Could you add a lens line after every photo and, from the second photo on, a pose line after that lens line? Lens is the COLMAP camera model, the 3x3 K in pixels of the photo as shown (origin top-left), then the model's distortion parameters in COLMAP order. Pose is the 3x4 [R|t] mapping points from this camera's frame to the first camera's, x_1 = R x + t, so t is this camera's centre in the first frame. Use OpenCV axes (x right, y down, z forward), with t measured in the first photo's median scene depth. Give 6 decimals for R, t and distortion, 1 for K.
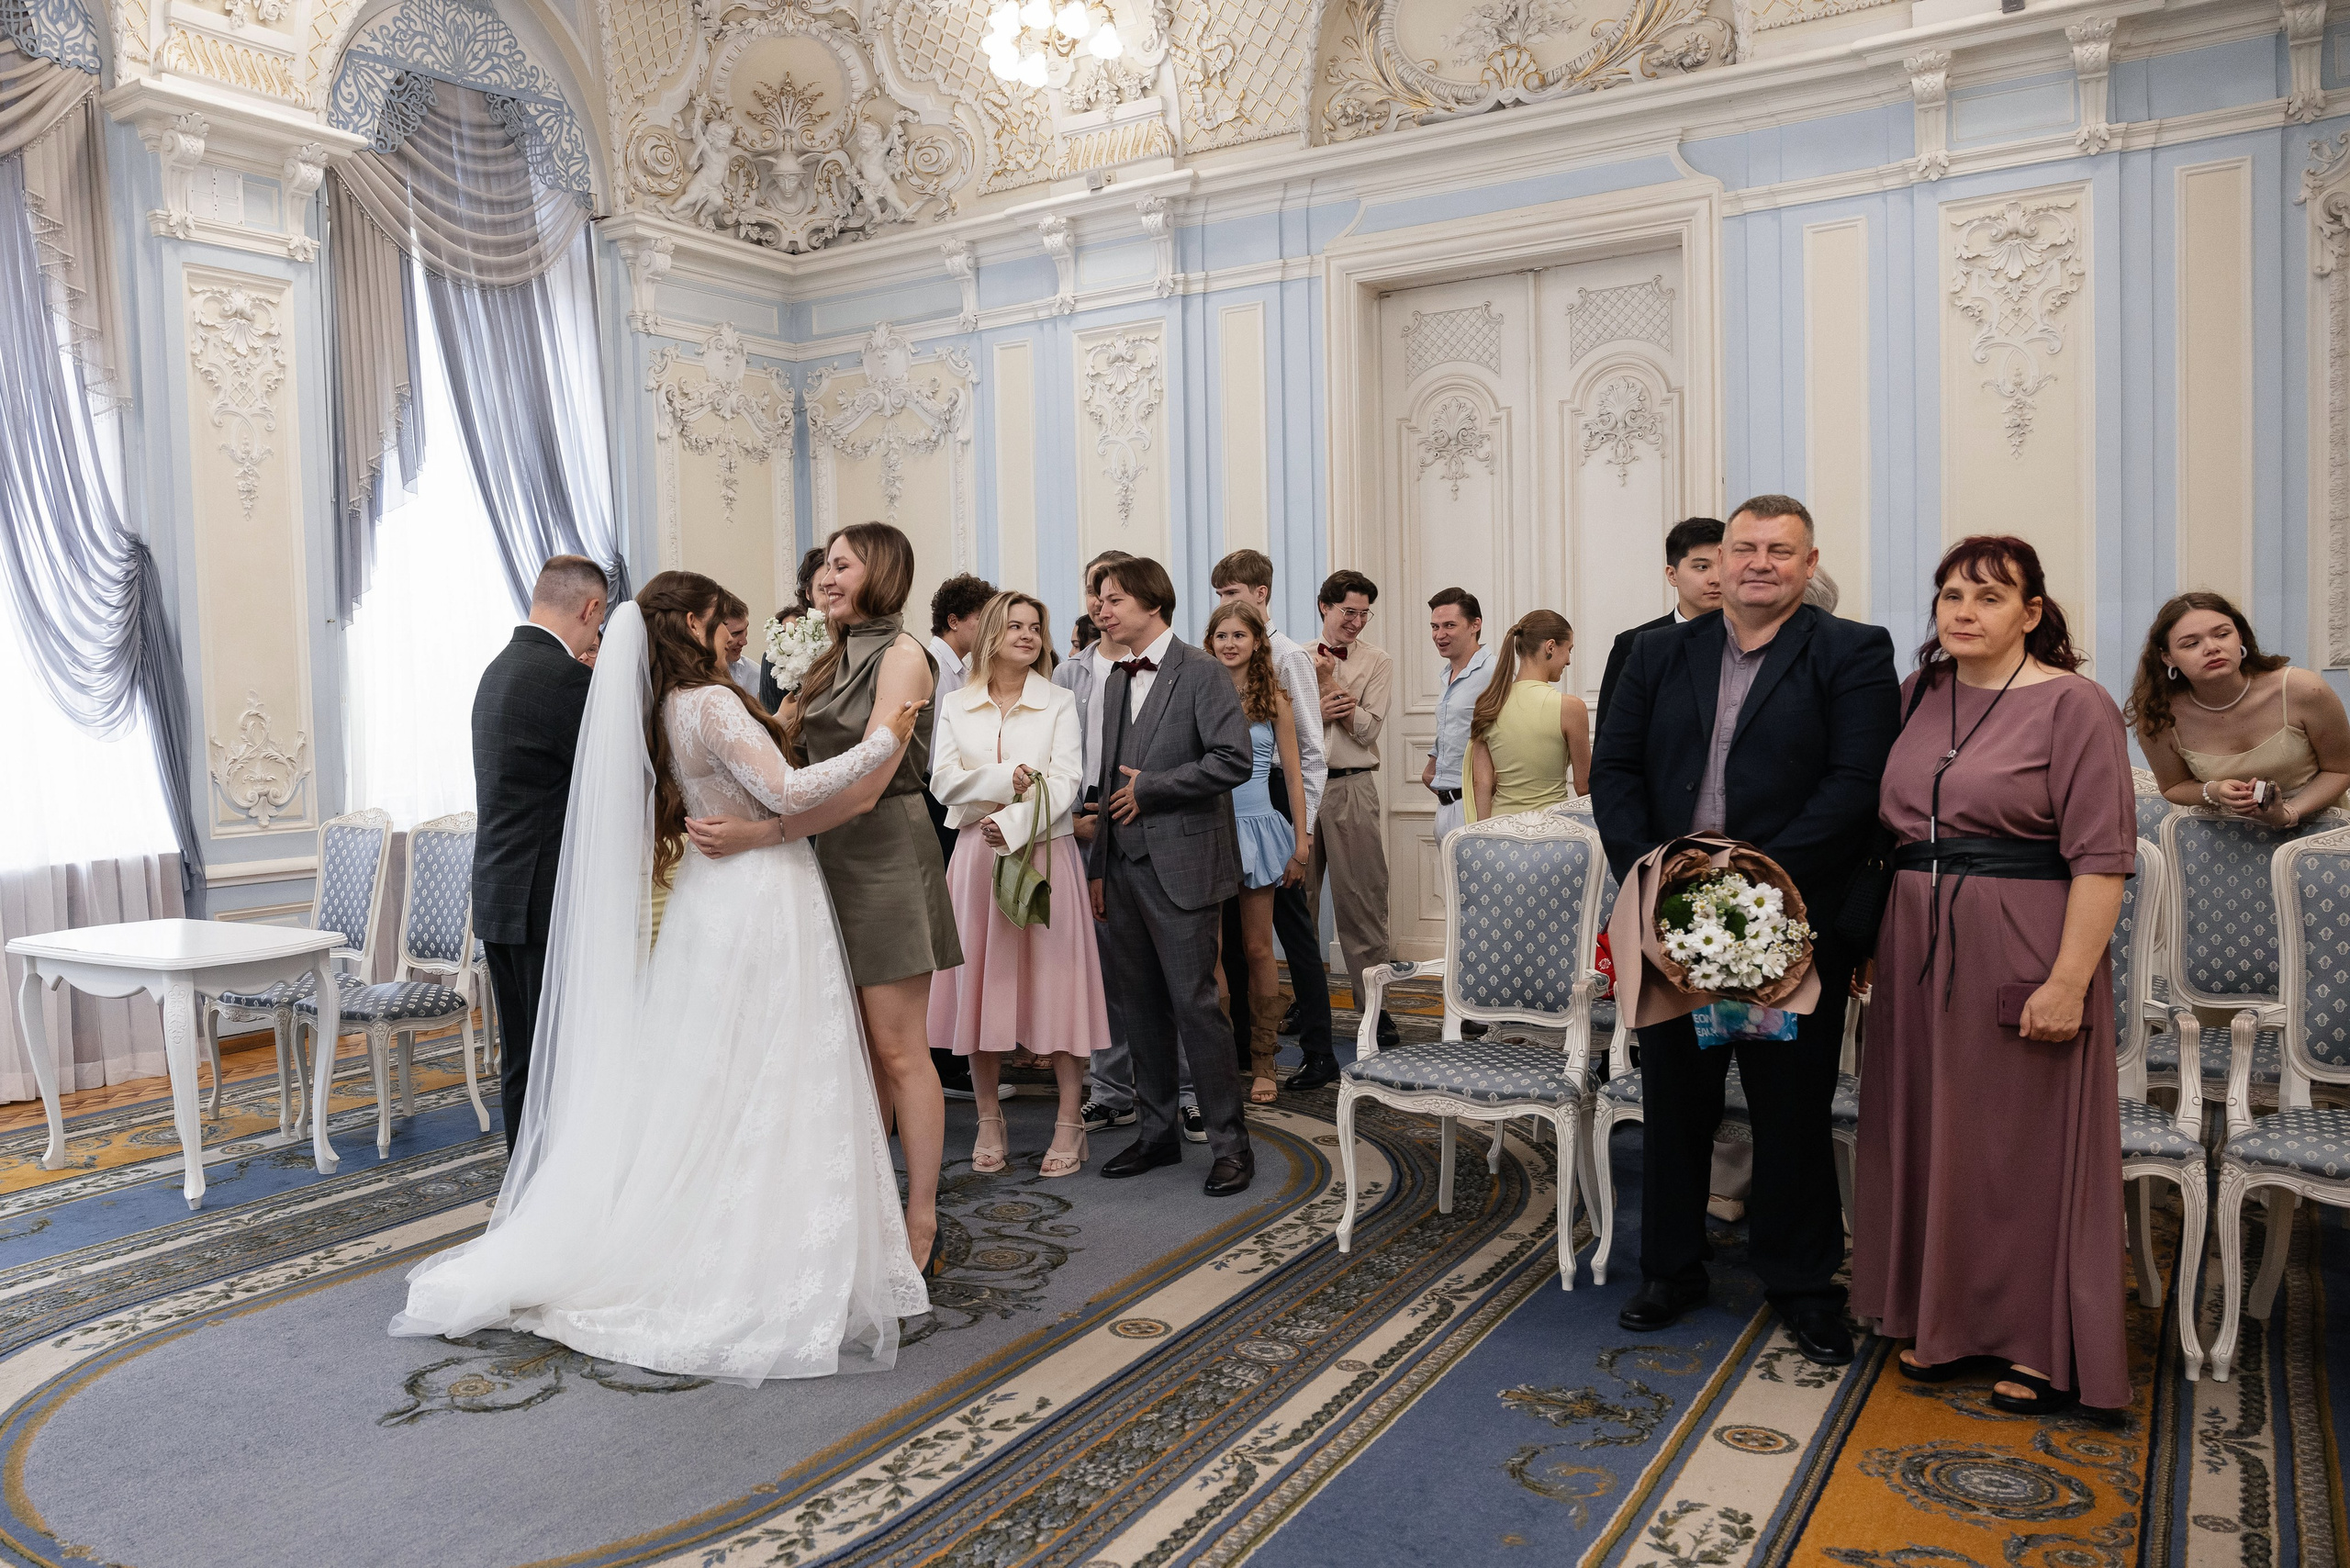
lens RADIAL K [[1836.6, 0, 967.3], [0, 1836.6, 802.8], [0, 0, 1]] dist [-0.019319, -0.013584]
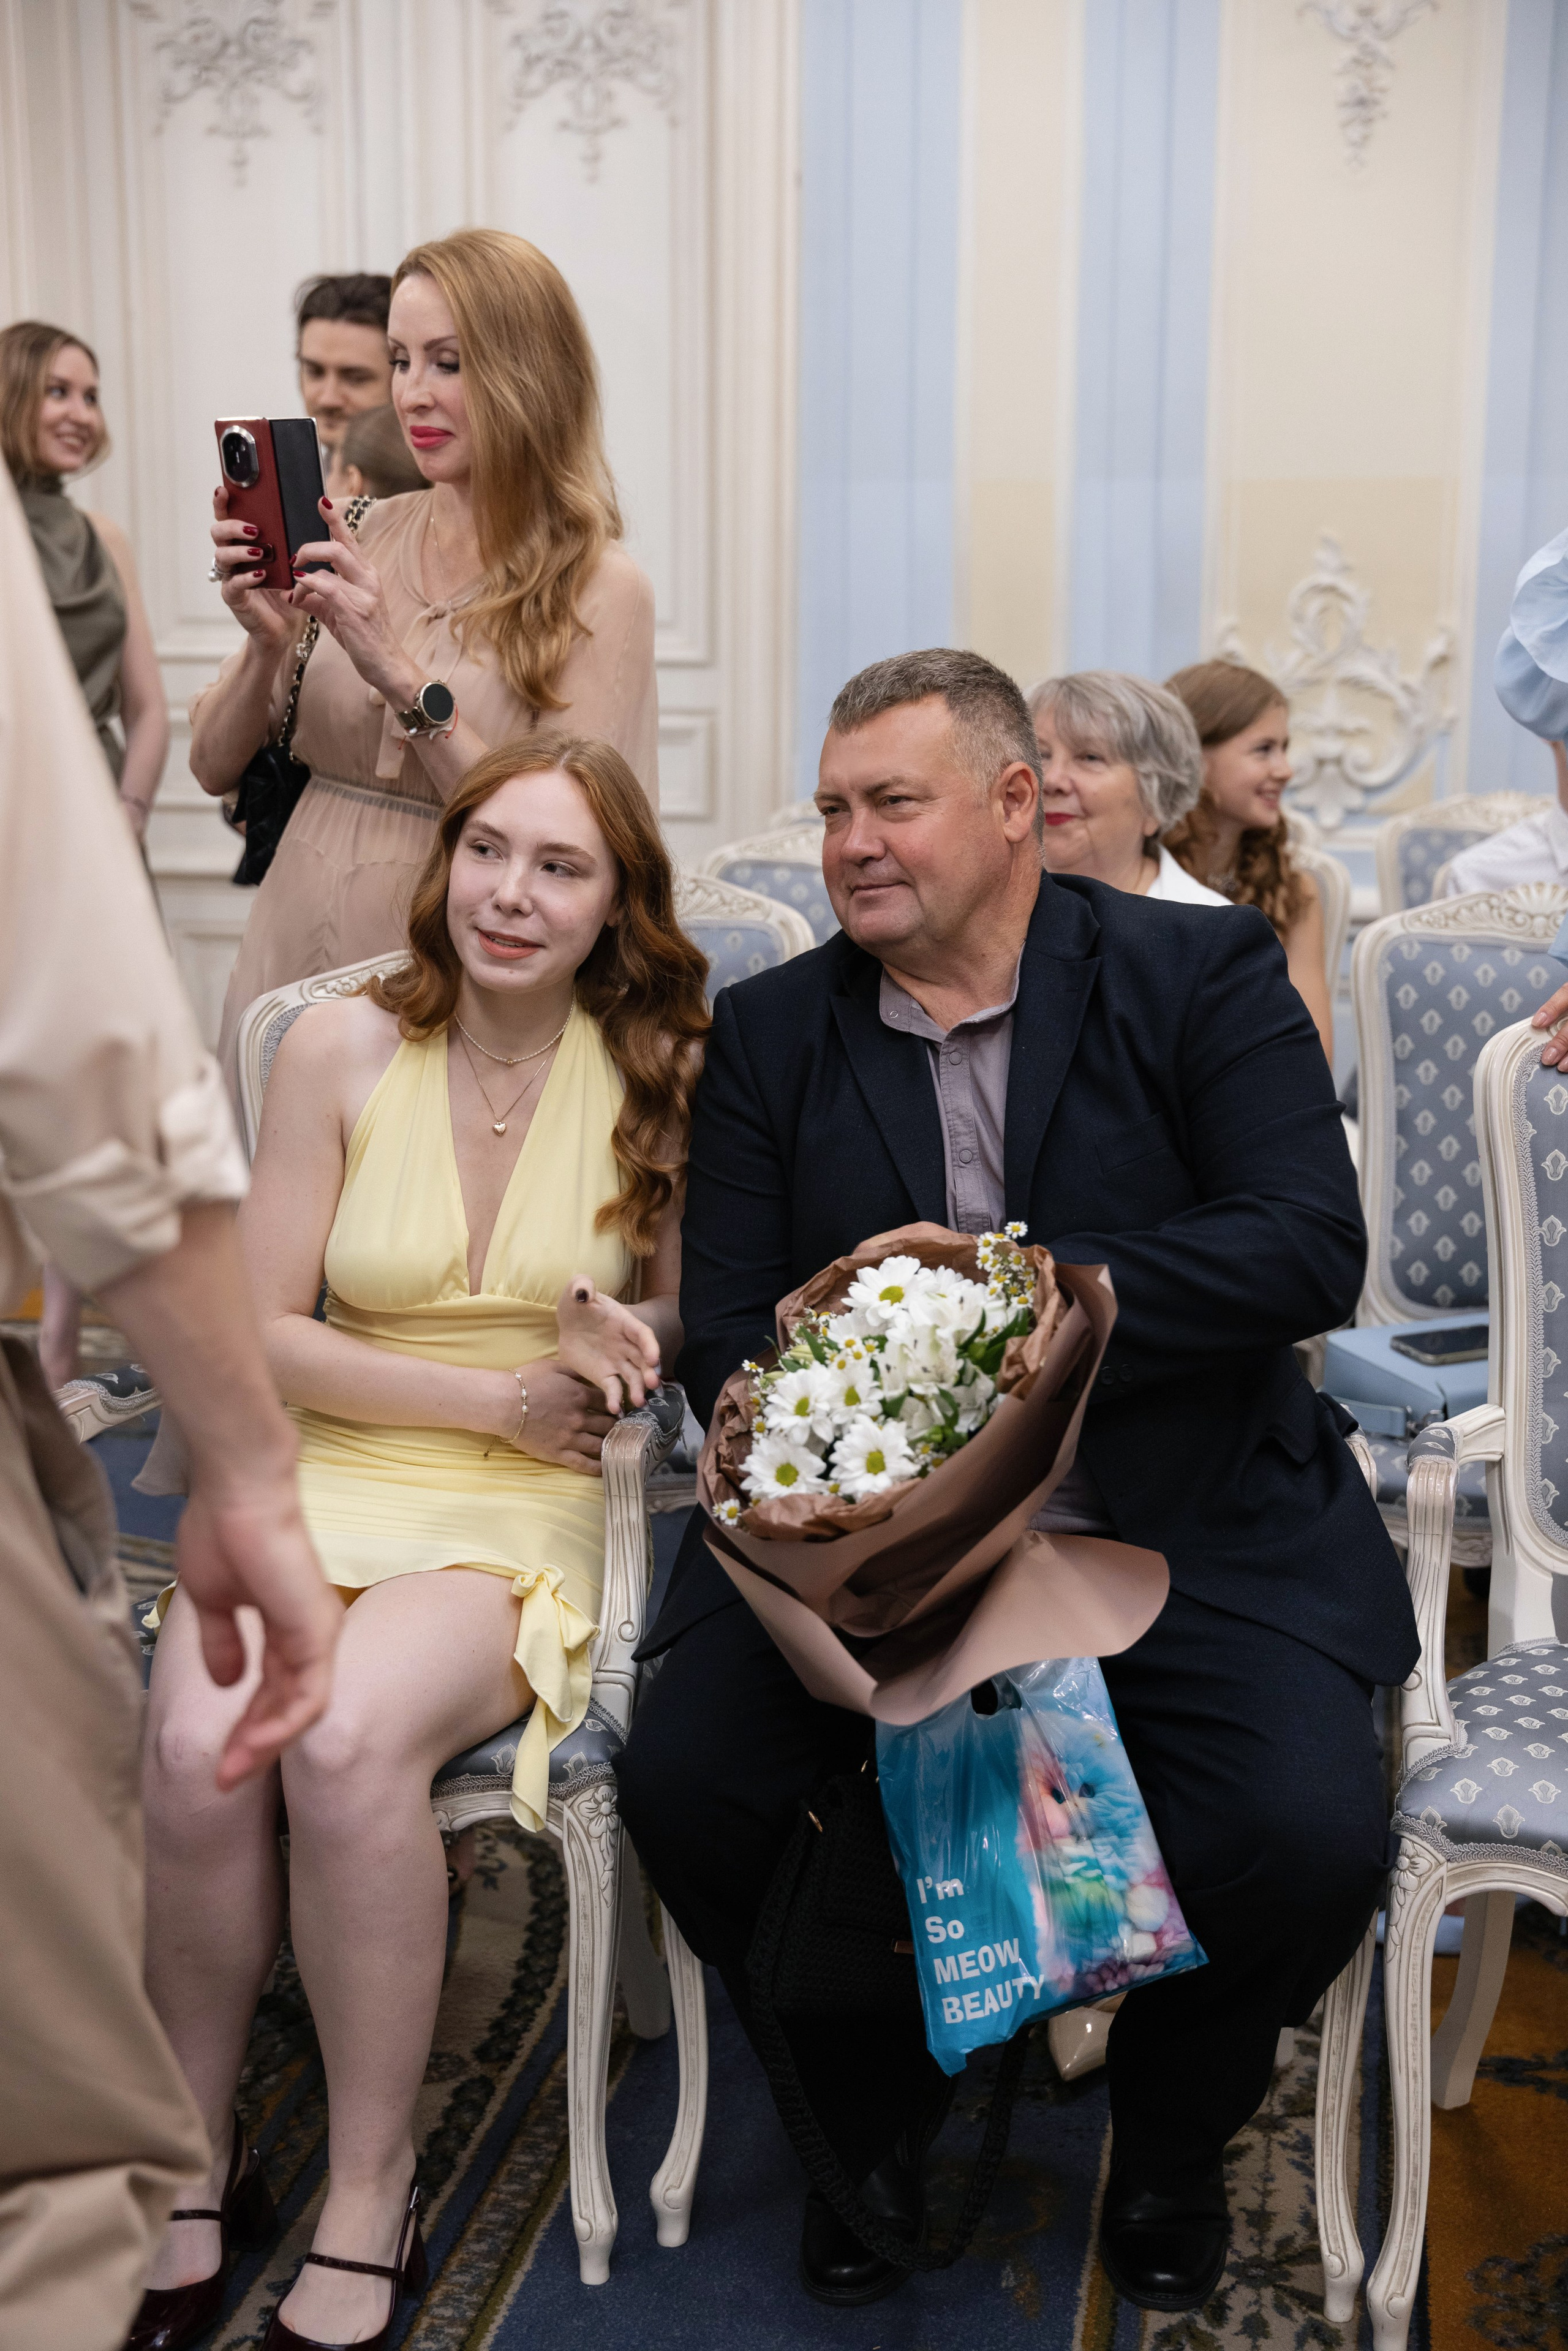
lens RADIAL K [[3104.0, 0, 796.8], [0, 3104.0, 1166.7], [0, 0, 1]] dist [0.085620, 0.000000]
pose [[0.906854, -0.038437, 0.419689, 0.065509], [-0.008137, 0.994050, 0.108621, -0.010208], [-0.421366, -0.101918, 0.901145, 0.254630]]
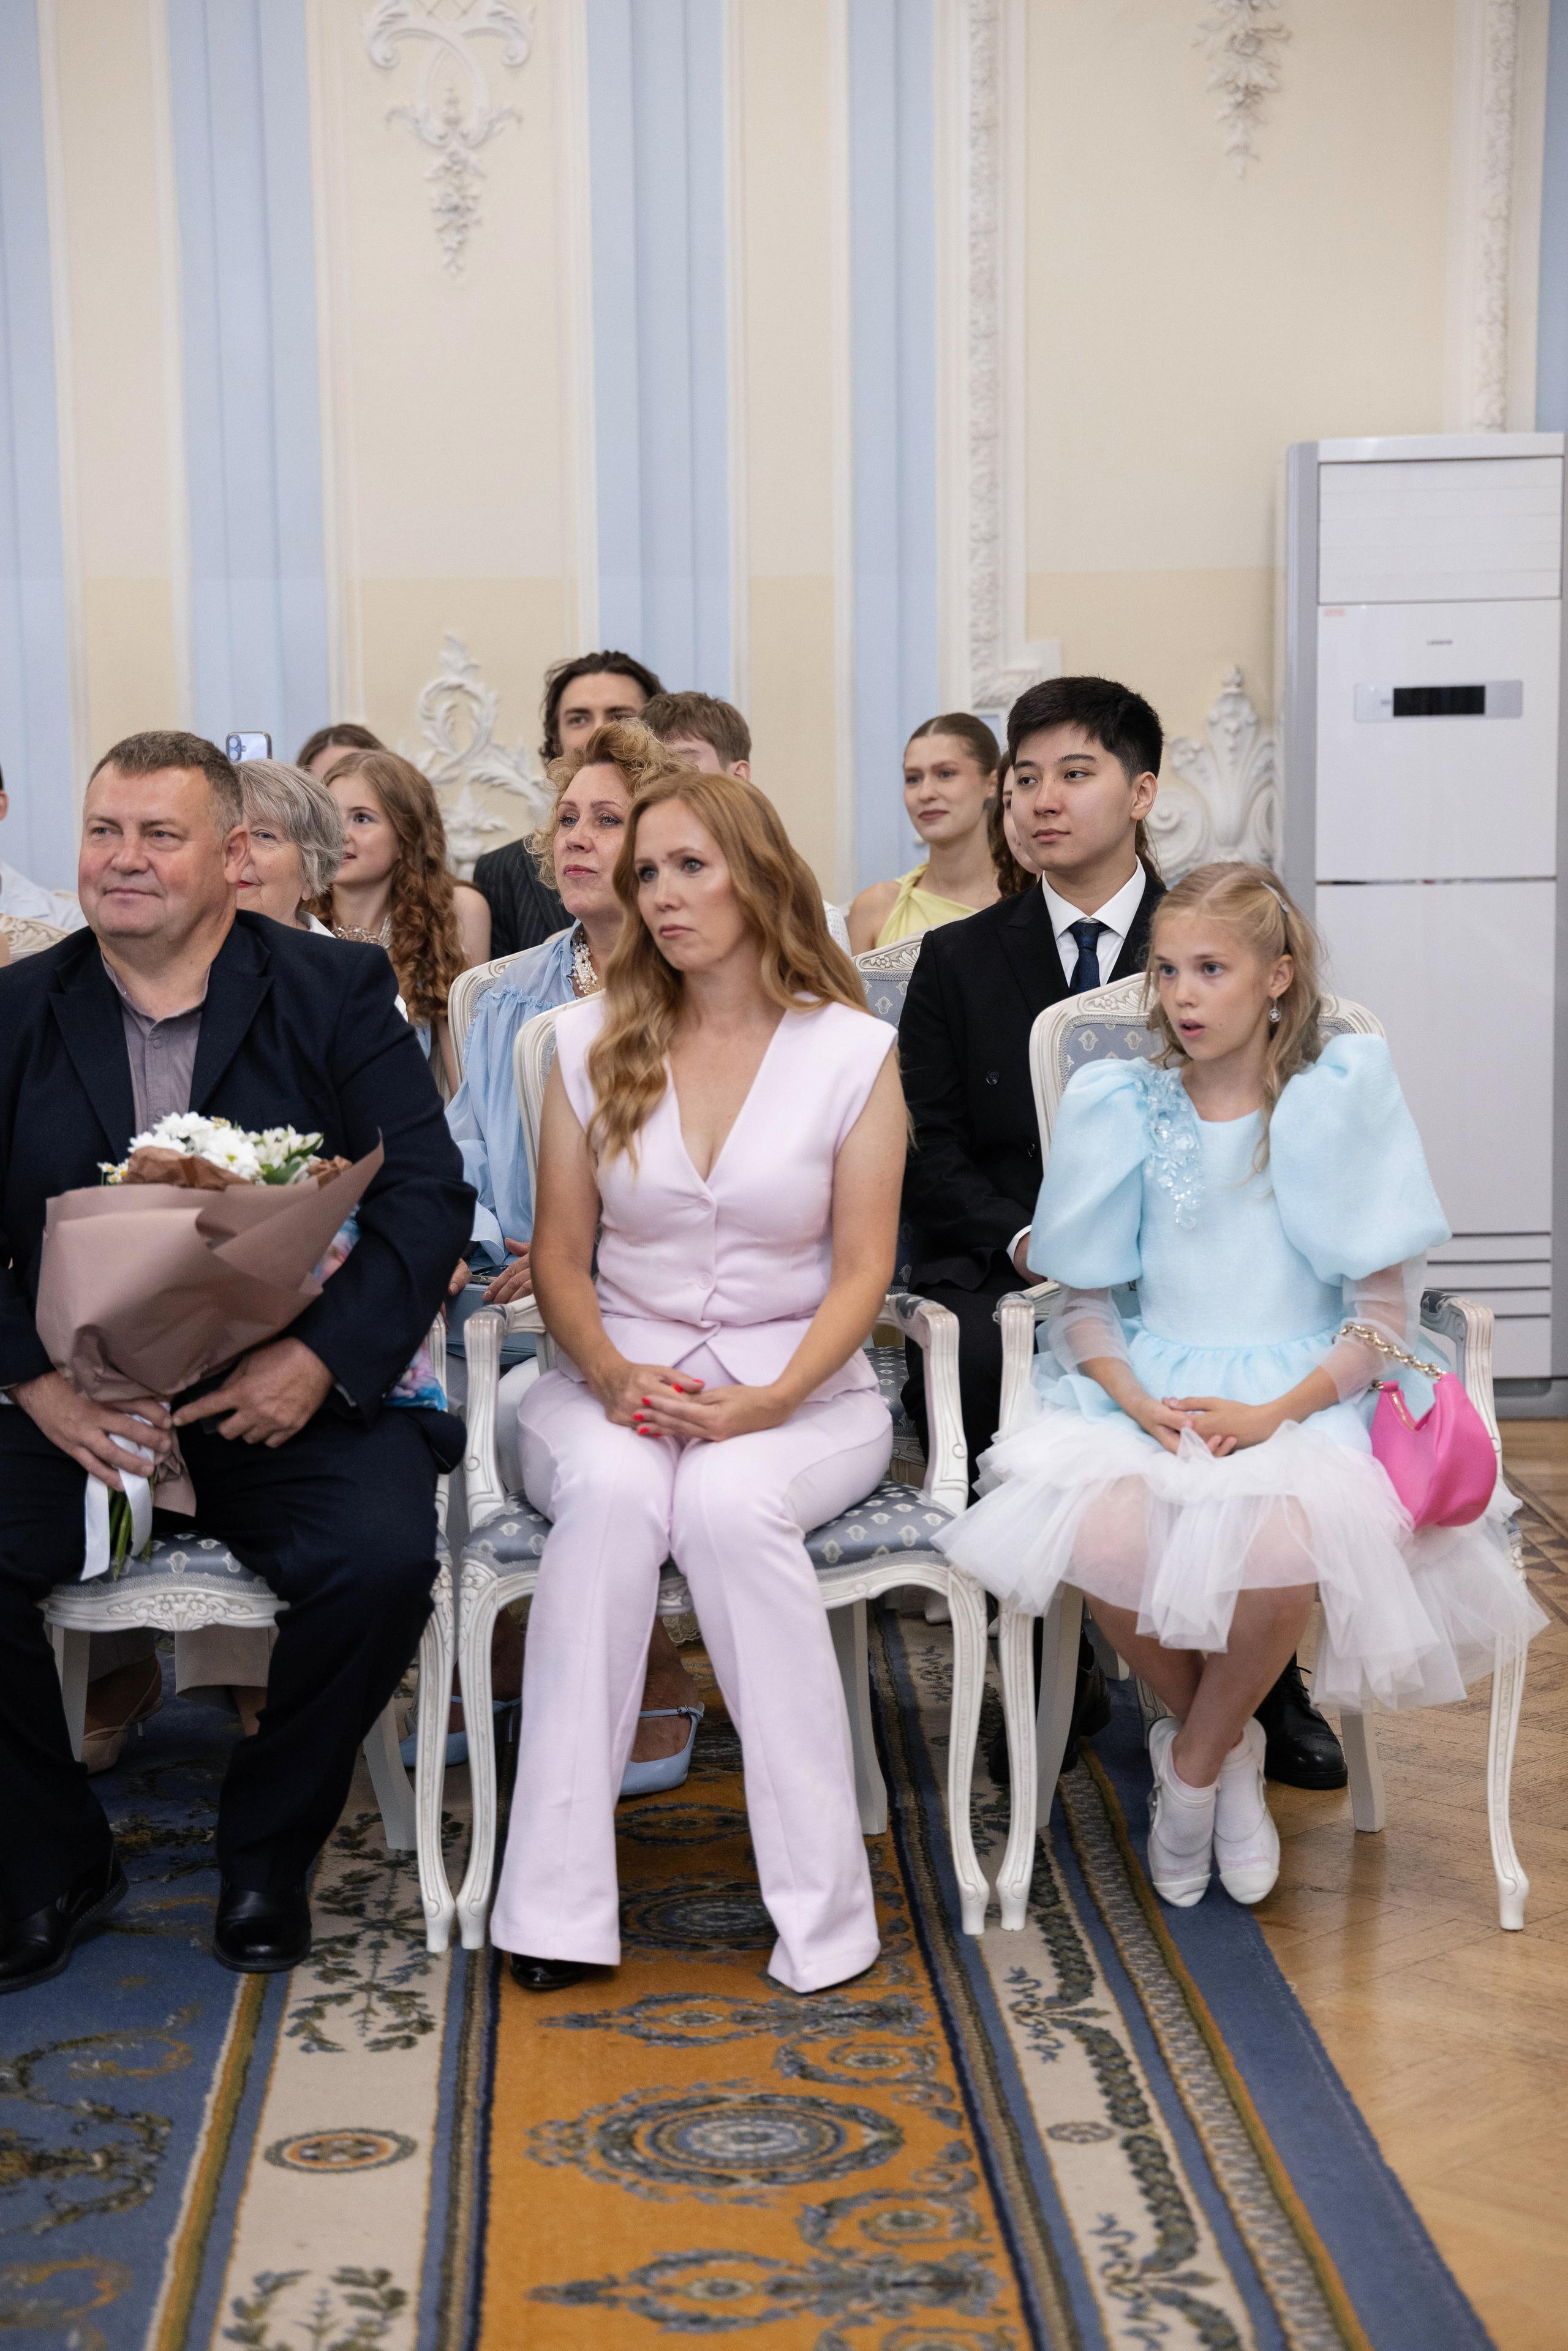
lens RADIAL K [[4495.9, 0, 762.6], [0, 4495.9, 1152.6], [0, 0, 1]] dist [0.413357, 0.000000]
pose [[0.798644, -0.038347, 0.600581, -0.115721], [0.020748, 0.999129, 0.036203, 0.007536], [-0.601447, -0.016453, 0.798744, -0.057189]]
